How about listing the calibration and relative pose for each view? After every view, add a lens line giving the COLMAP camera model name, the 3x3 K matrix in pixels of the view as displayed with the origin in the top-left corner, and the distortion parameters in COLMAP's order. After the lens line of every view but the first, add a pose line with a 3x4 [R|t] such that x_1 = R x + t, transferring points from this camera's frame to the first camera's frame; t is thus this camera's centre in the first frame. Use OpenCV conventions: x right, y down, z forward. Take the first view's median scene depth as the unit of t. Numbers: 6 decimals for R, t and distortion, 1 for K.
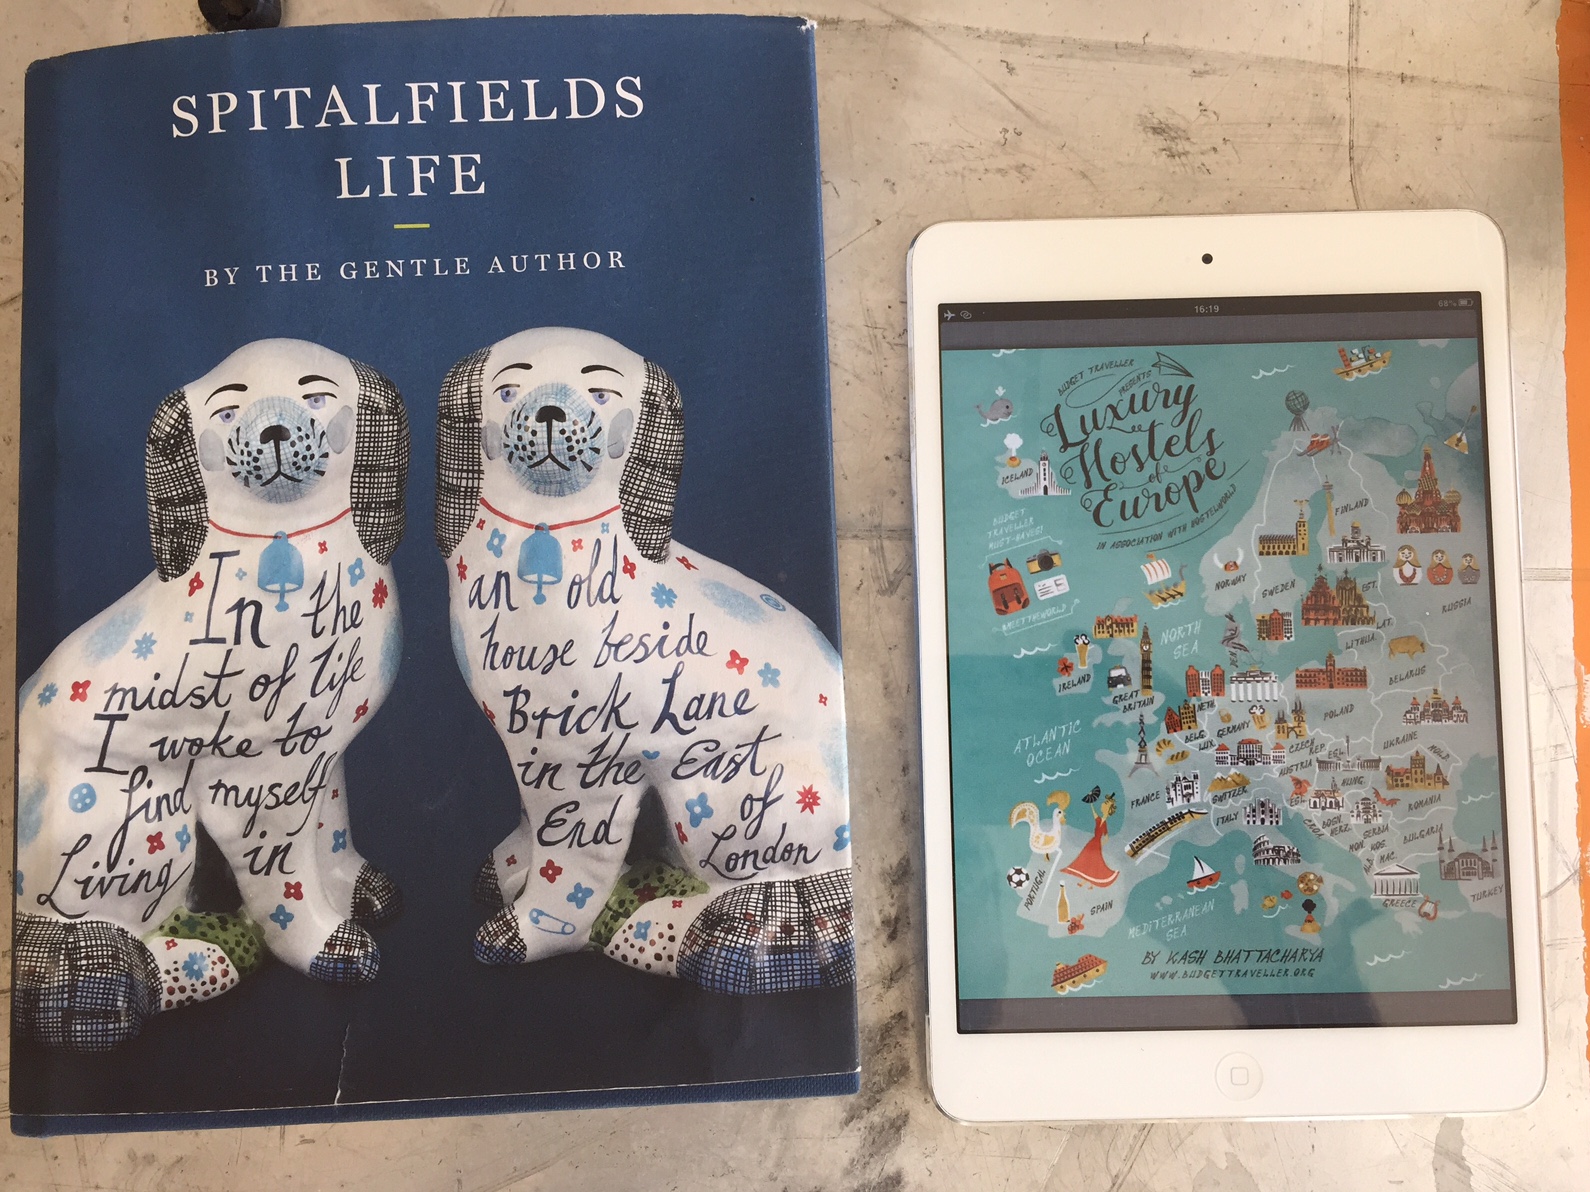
lens RADIAL K [[1343.8, 0, 933.1], [0, 1343.8, 631.7], [0, 0, 1]] dist [0.181392, -0.147937]
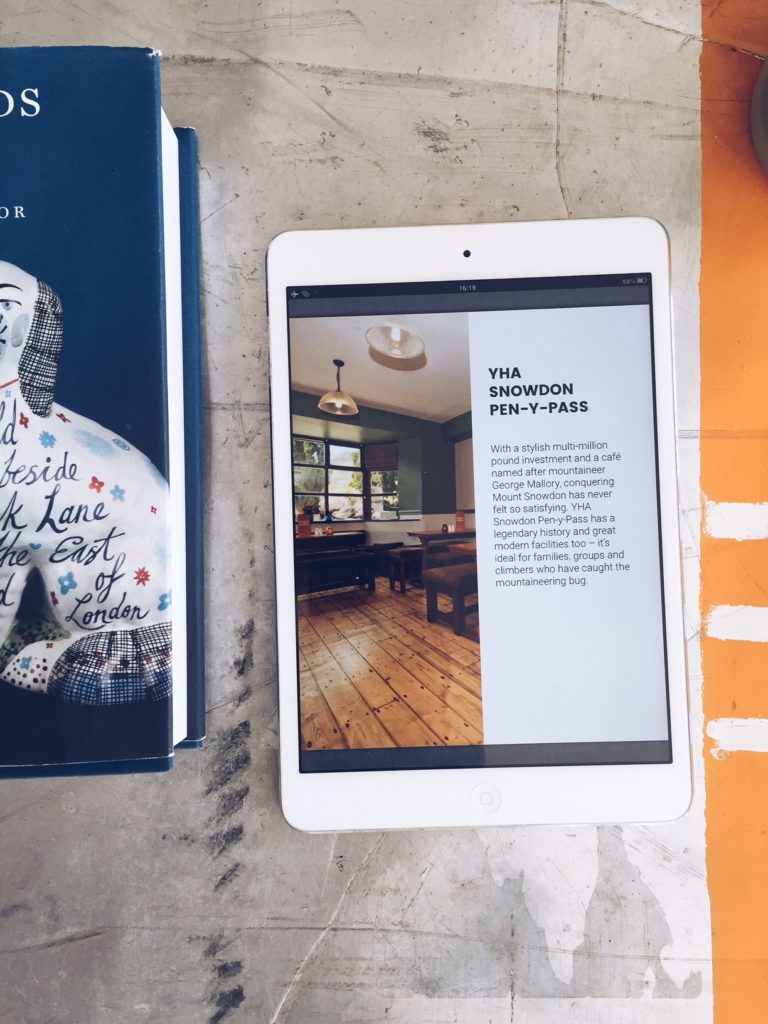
lens RADIAL K [[865.5, 0, 384.0], [0, 865.5, 512.0], [0, 0, 1]] dist [0.181392, -0.147937]
pose [[0.999228, 0.003133, -0.039158, 0.169458], [-0.002327, 0.999784, 0.020633, 0.025860], [0.039214, -0.020526, 0.999020, 0.035750]]
